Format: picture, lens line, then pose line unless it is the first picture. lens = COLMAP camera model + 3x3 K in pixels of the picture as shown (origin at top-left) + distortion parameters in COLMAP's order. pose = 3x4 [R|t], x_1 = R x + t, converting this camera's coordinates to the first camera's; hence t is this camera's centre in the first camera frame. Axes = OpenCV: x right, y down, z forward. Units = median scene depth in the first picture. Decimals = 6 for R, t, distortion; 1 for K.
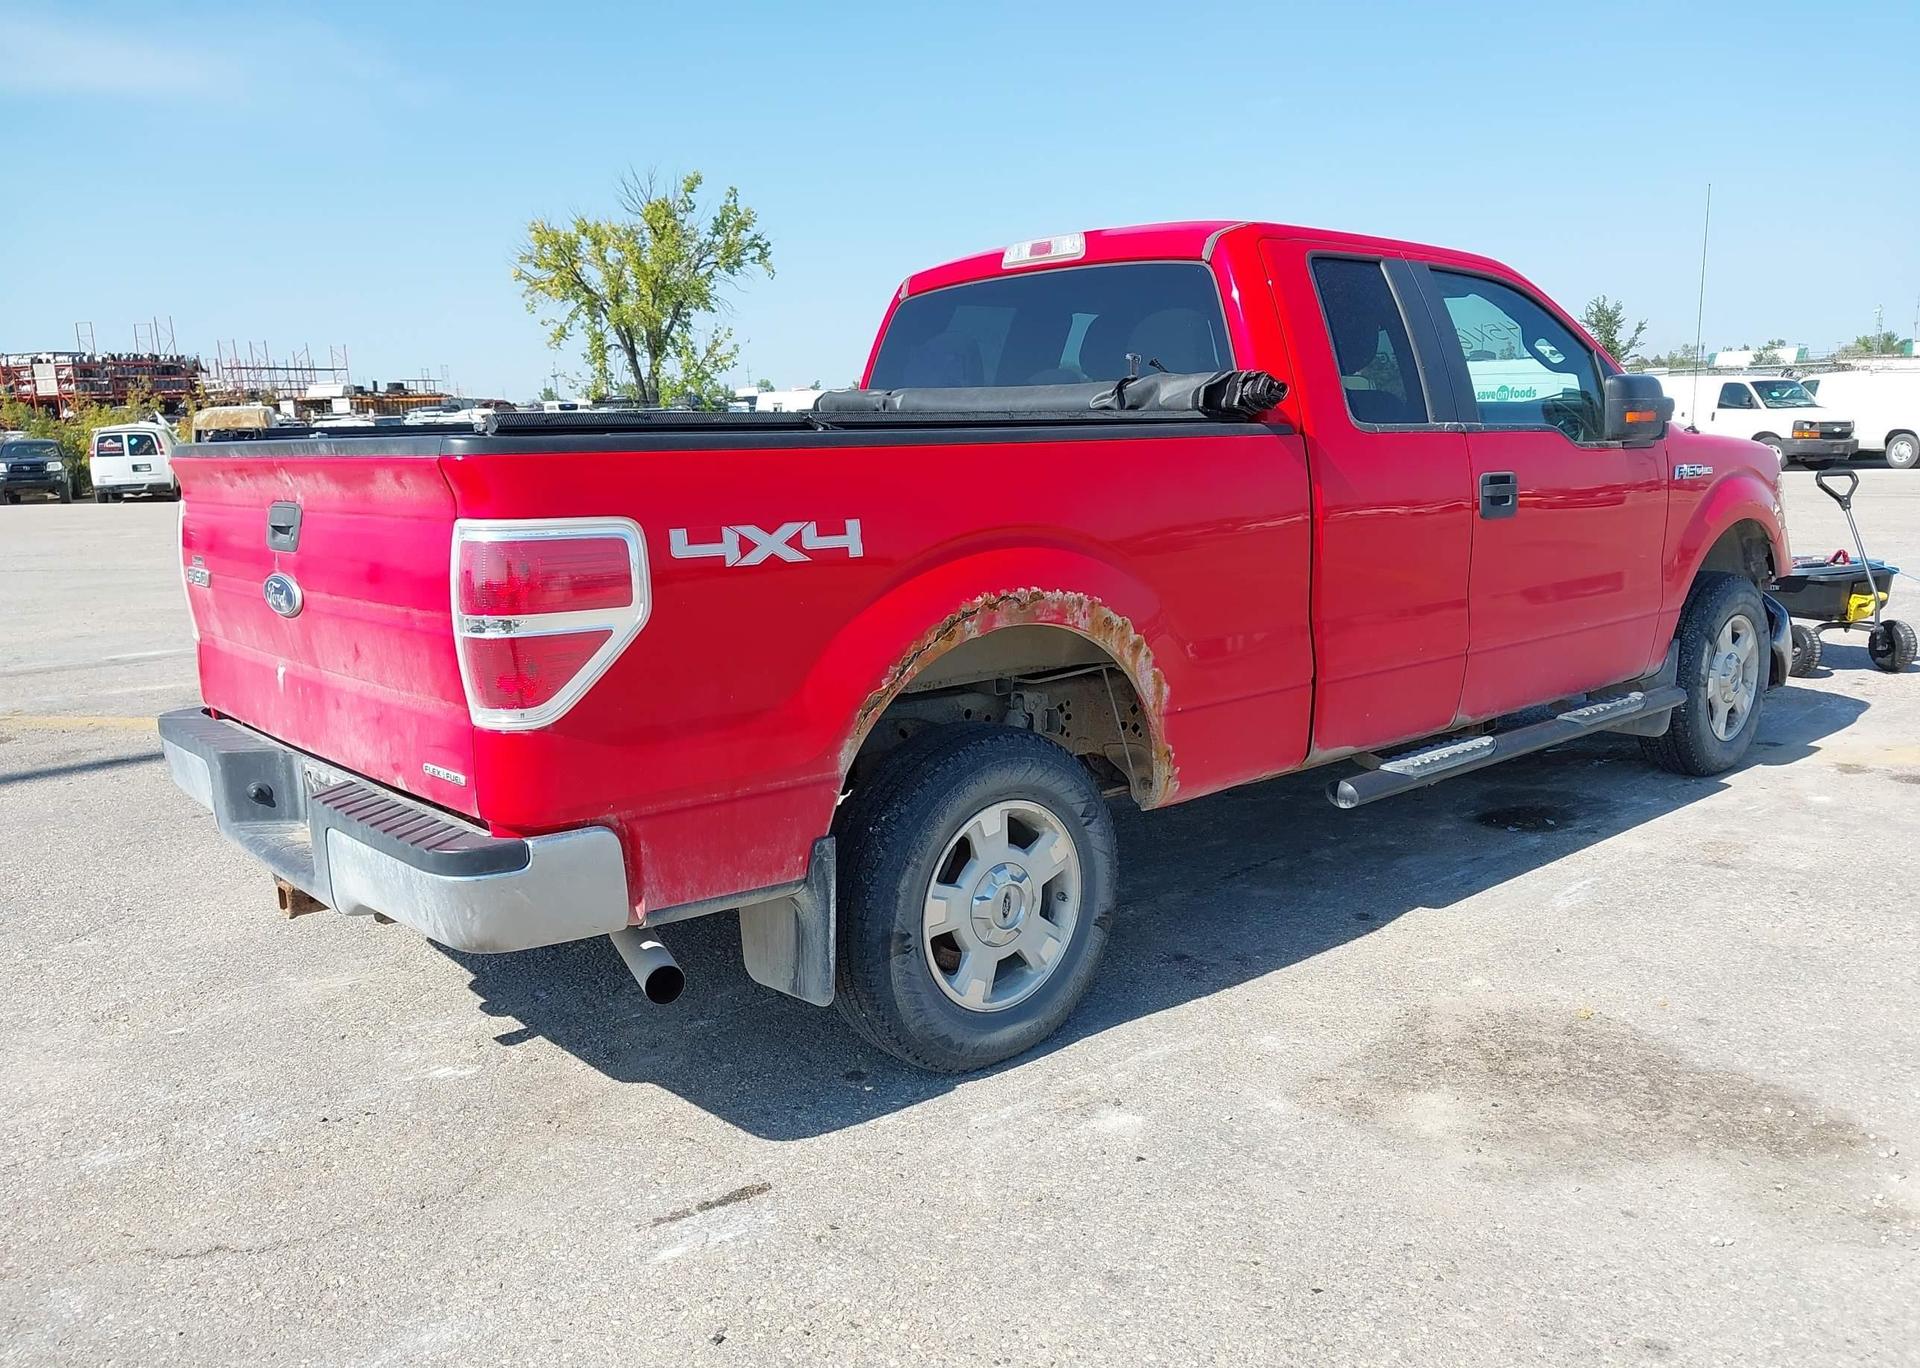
lens RADIAL K [[1491.8, 0, 960.6], [0, 1491.8, 714.4], [0, 0, 1]] dist [0.125706, -0.259217]
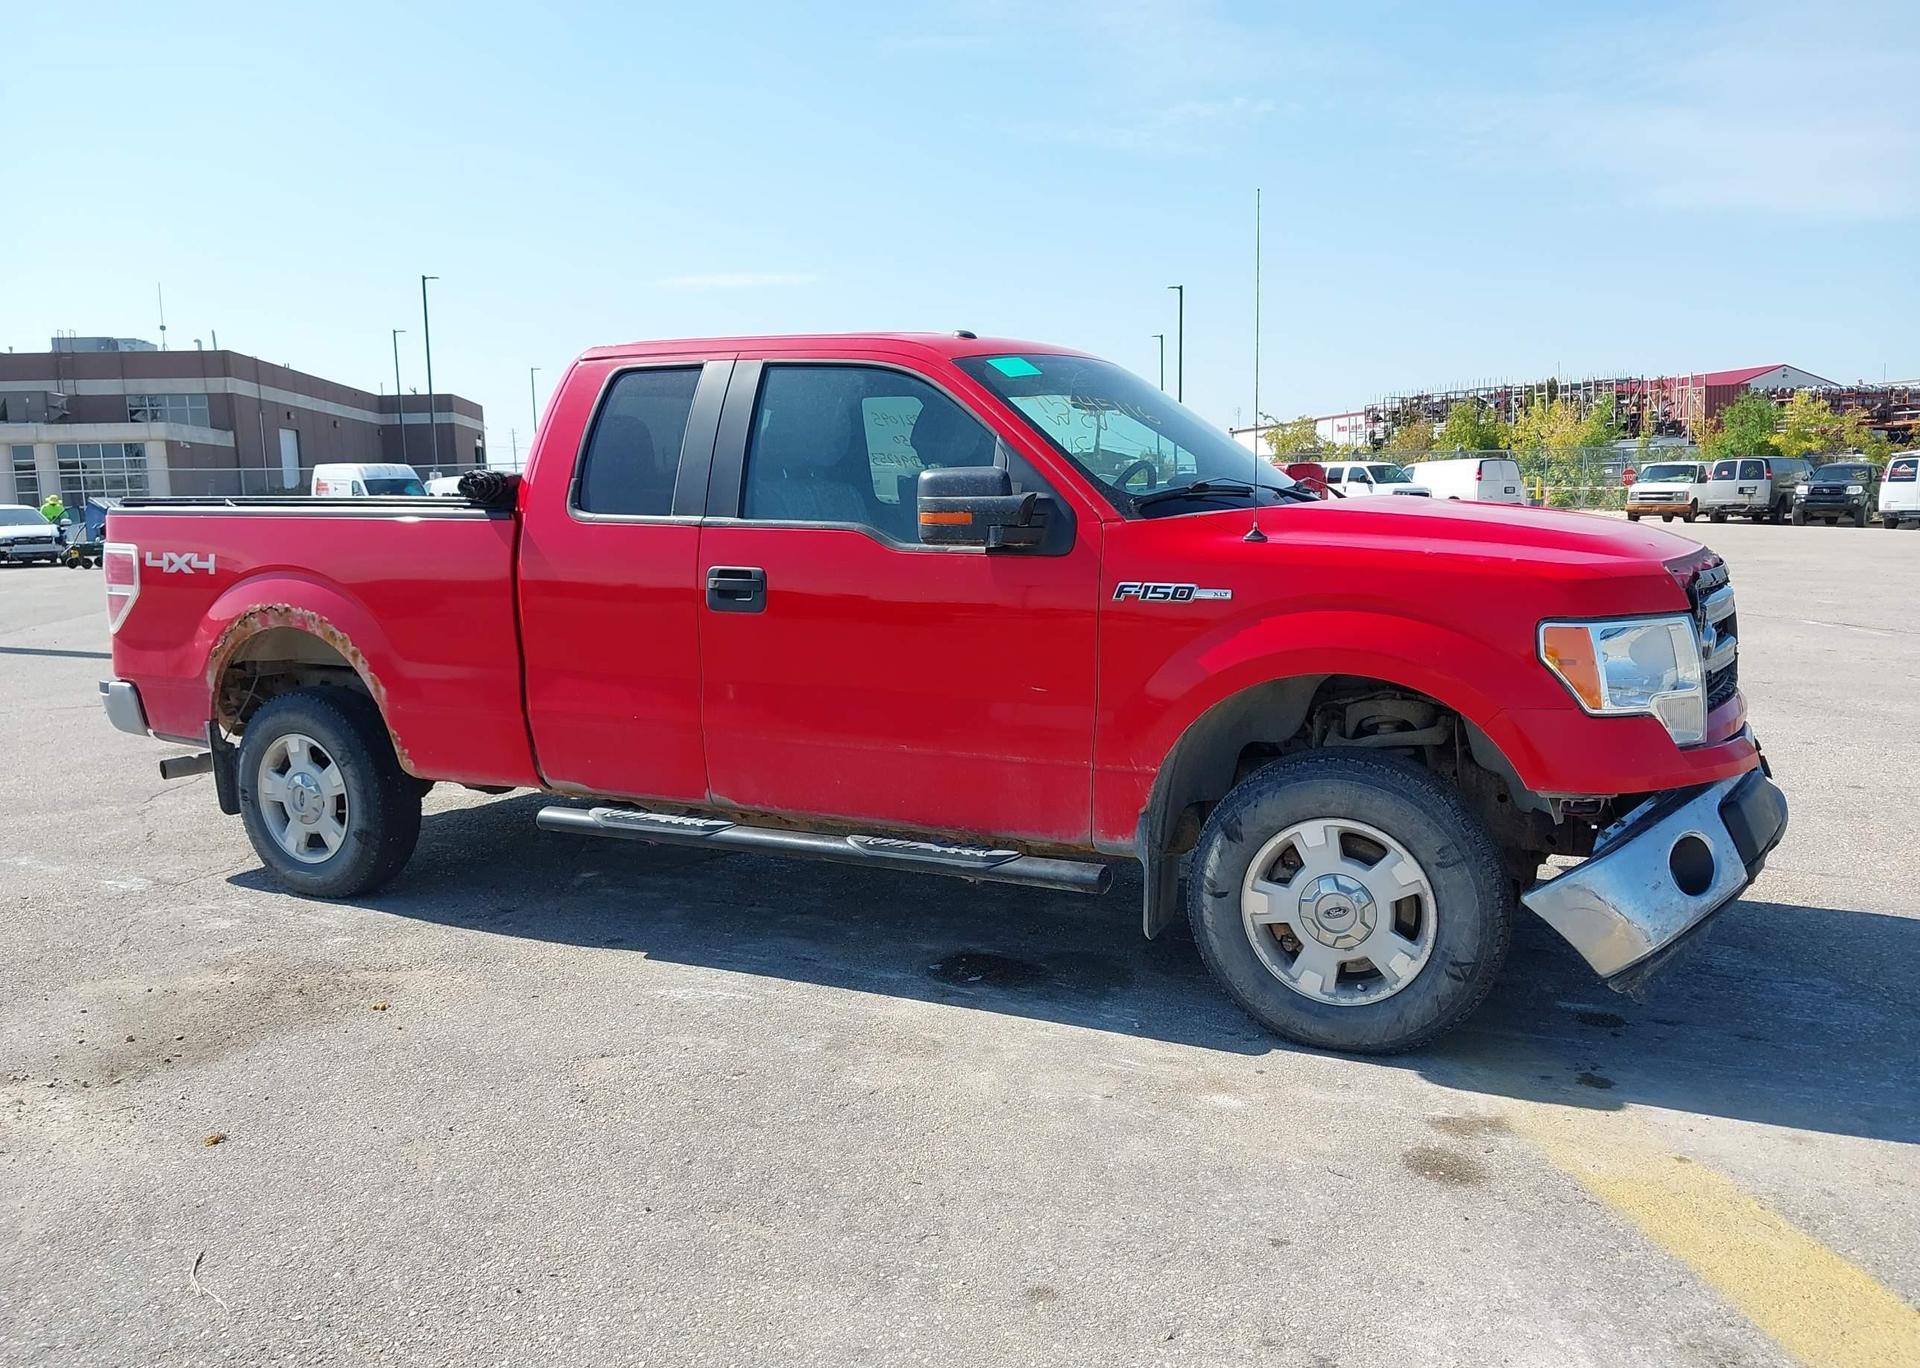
lens RADIAL K [[1491.8, 0, 960.6], [0, 1491.8, 714.4], [0, 0, 1]] dist [0.125706, -0.259217]
pose [[0.368777, 0.162521, -0.915200, 1.703789], [-0.171845, 0.979544, 0.104702, -0.244951], [0.913495, 0.118661, 0.389162, 0.956883]]
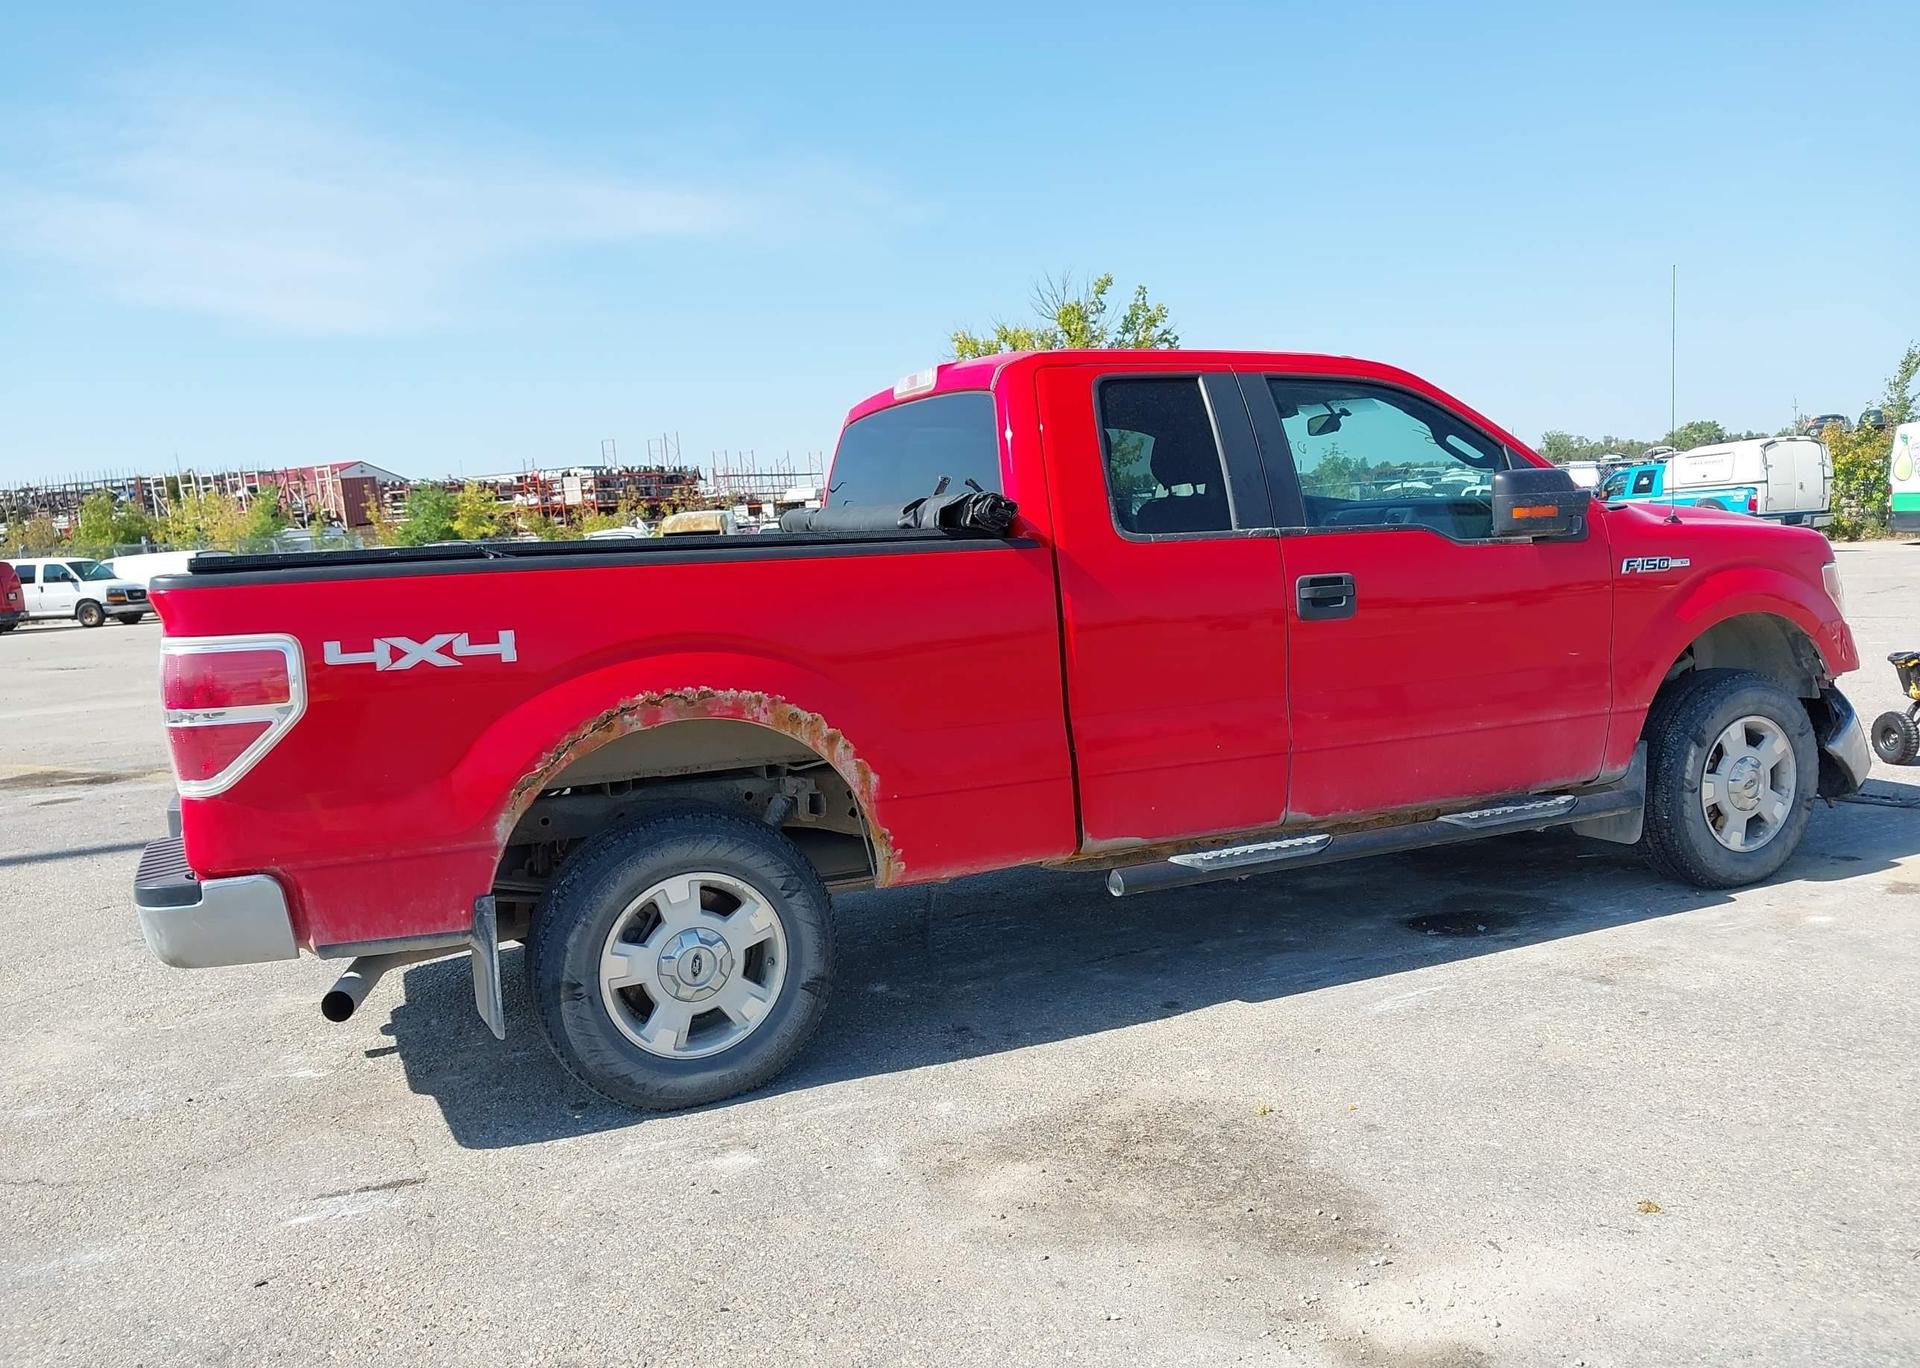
lens RADIAL K [[1491.8, 0, 960.6], [0, 1491.8, 714.4], [0, 0, 1]] dist [0.125706, -0.259217]
pose [[0.955087, 0.011621, -0.296096, 0.532329], [-0.027882, 0.998322, -0.050753, -0.009789], [0.295009, 0.056730, 0.953809, -0.038644]]
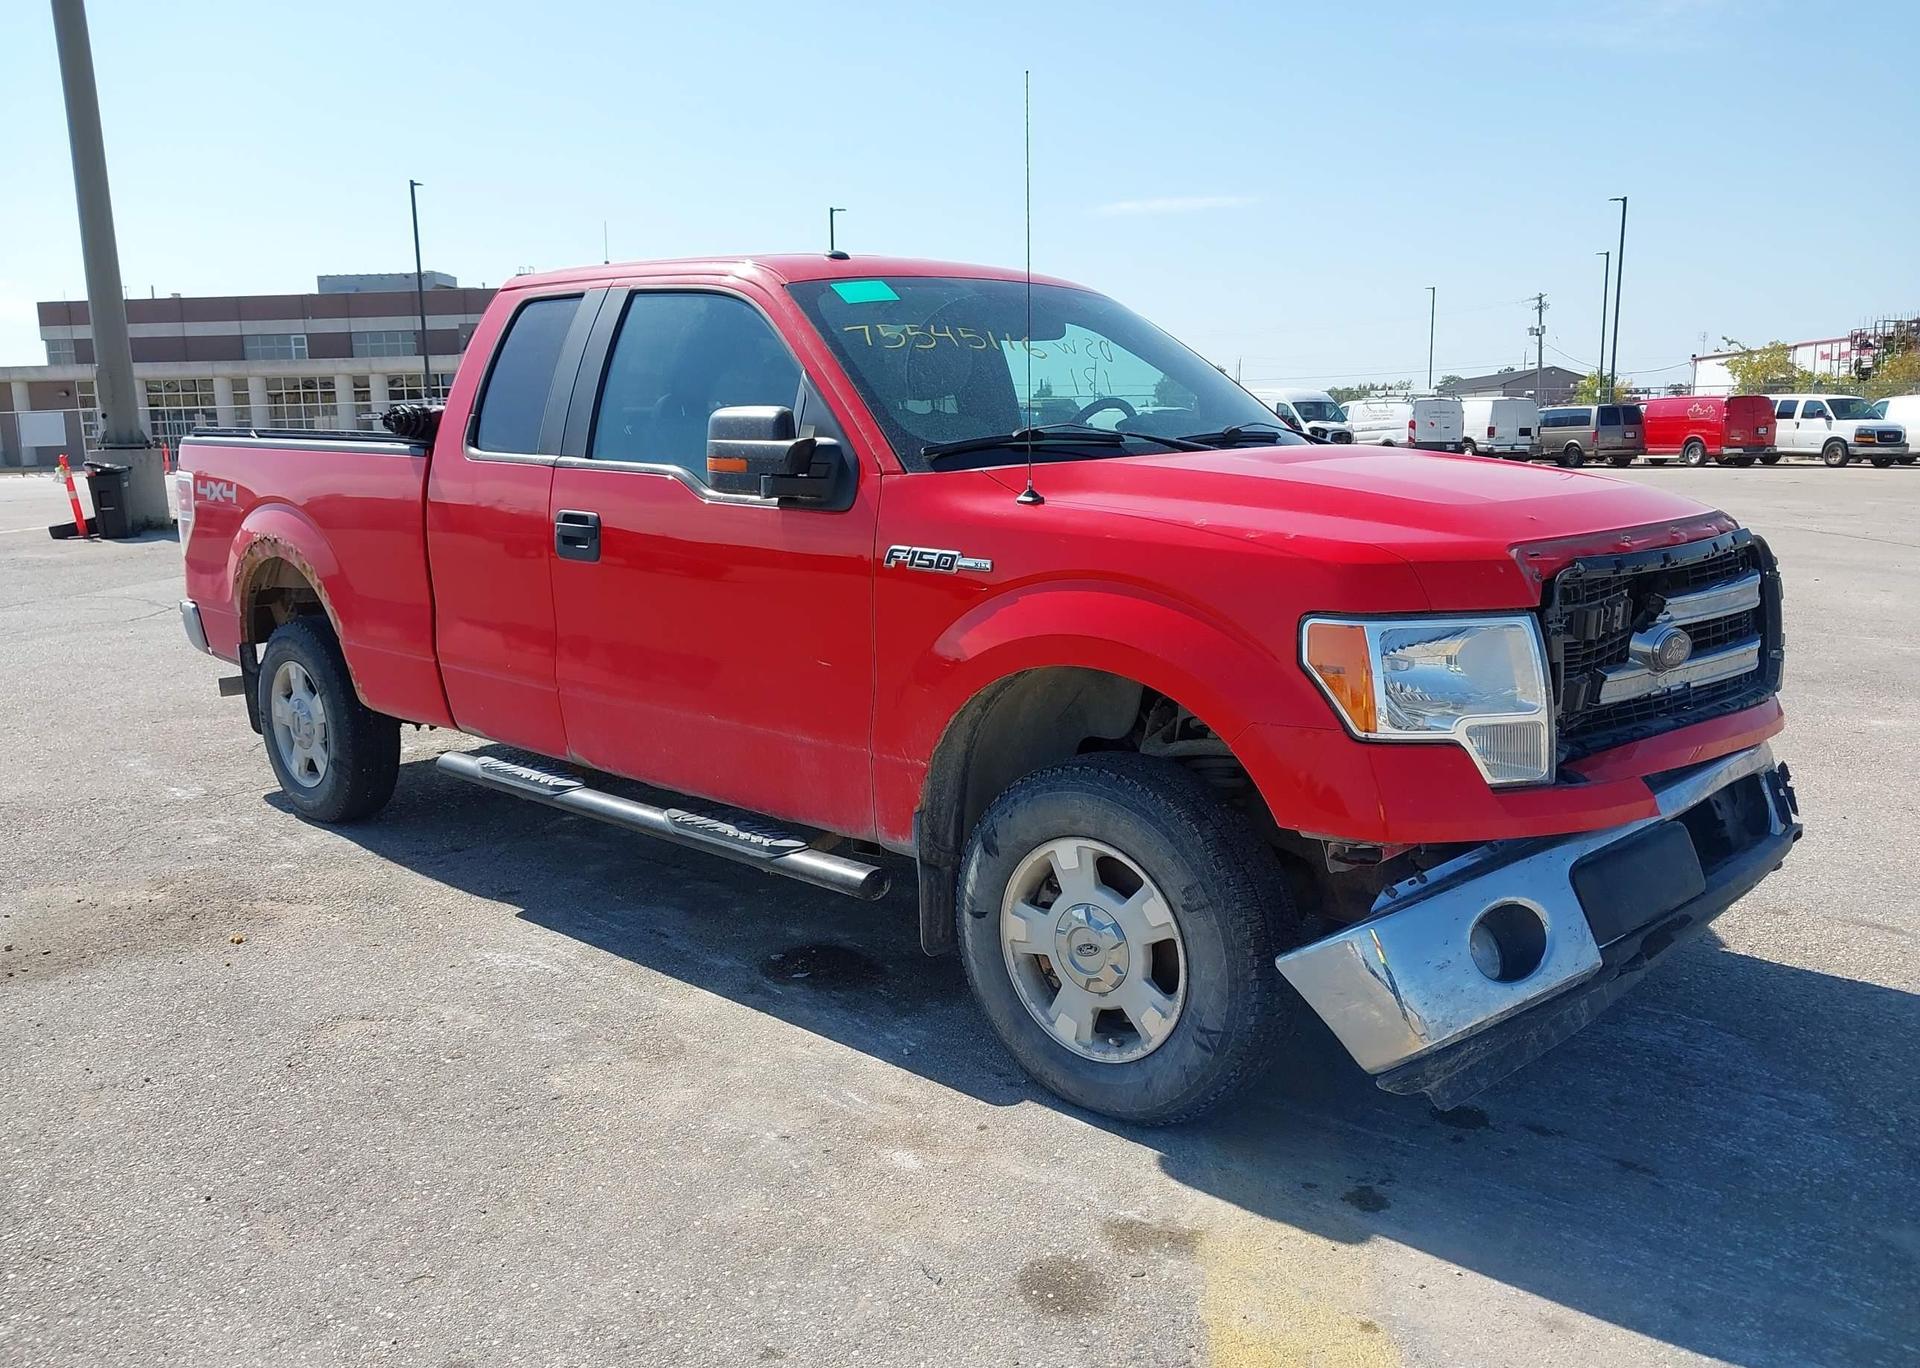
lens RADIAL K [[1486.1, 0, 962.0], [0, 1486.1, 726.5], [0, 0, 1]] dist [0.065042, -0.084008]
pose [[0.102577, 0.225871, -0.968742, 1.662027], [-0.184947, 0.961228, 0.204535, -0.335768], [0.977381, 0.158185, 0.140374, 1.420043]]
